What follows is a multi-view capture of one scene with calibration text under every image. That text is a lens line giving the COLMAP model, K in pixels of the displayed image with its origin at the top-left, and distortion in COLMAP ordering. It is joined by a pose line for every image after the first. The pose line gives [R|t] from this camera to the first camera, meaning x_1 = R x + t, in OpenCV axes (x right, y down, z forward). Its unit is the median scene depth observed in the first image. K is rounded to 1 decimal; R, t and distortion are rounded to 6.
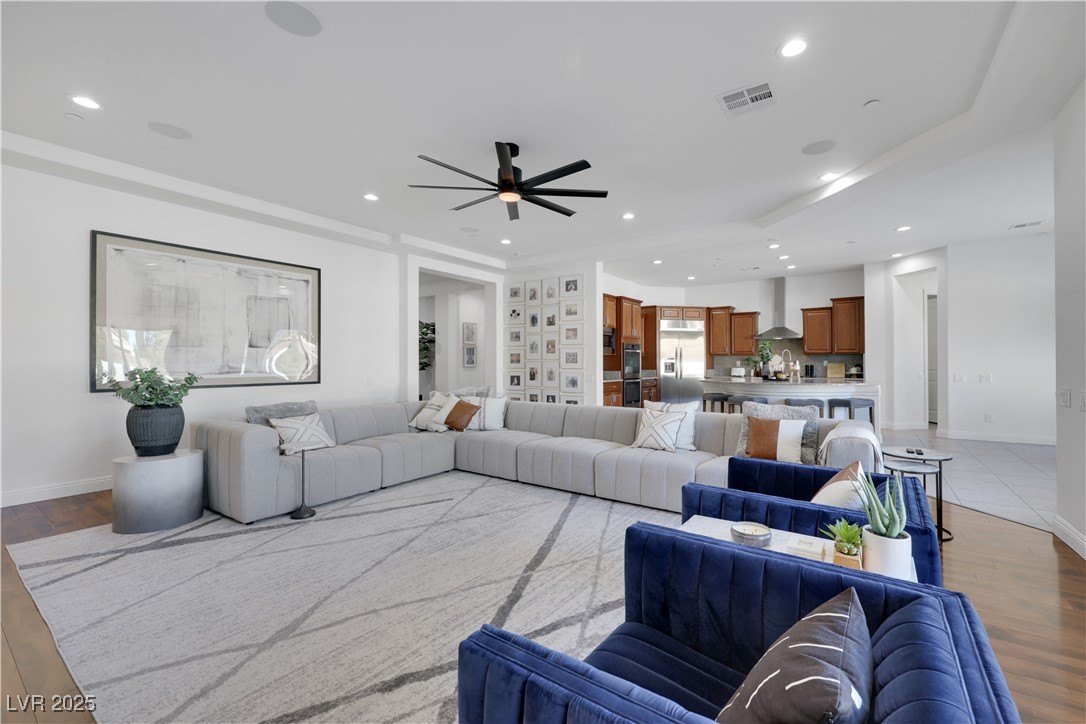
lens RADIAL K [[452.3, 0, 558.3], [0, 452.3, 361.7], [0, 0, 1]] dist [0.000298, -0.000343]
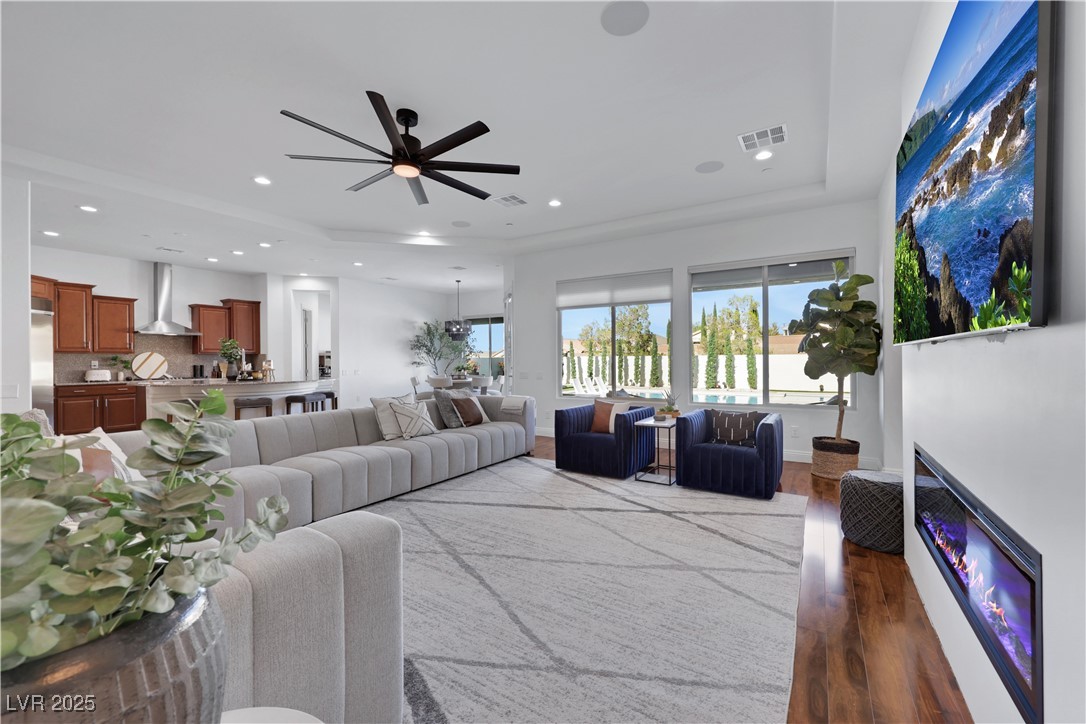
lens RADIAL K [[452.3, 0, 558.3], [0, 452.3, 361.7], [0, 0, 1]] dist [0.000298, -0.000343]
pose [[-0.084538, -0.000028, 0.996420, -1.002266], [0.003972, 0.999992, 0.000365, 0.007034], [-0.996412, 0.003988, -0.084537, 0.784612]]
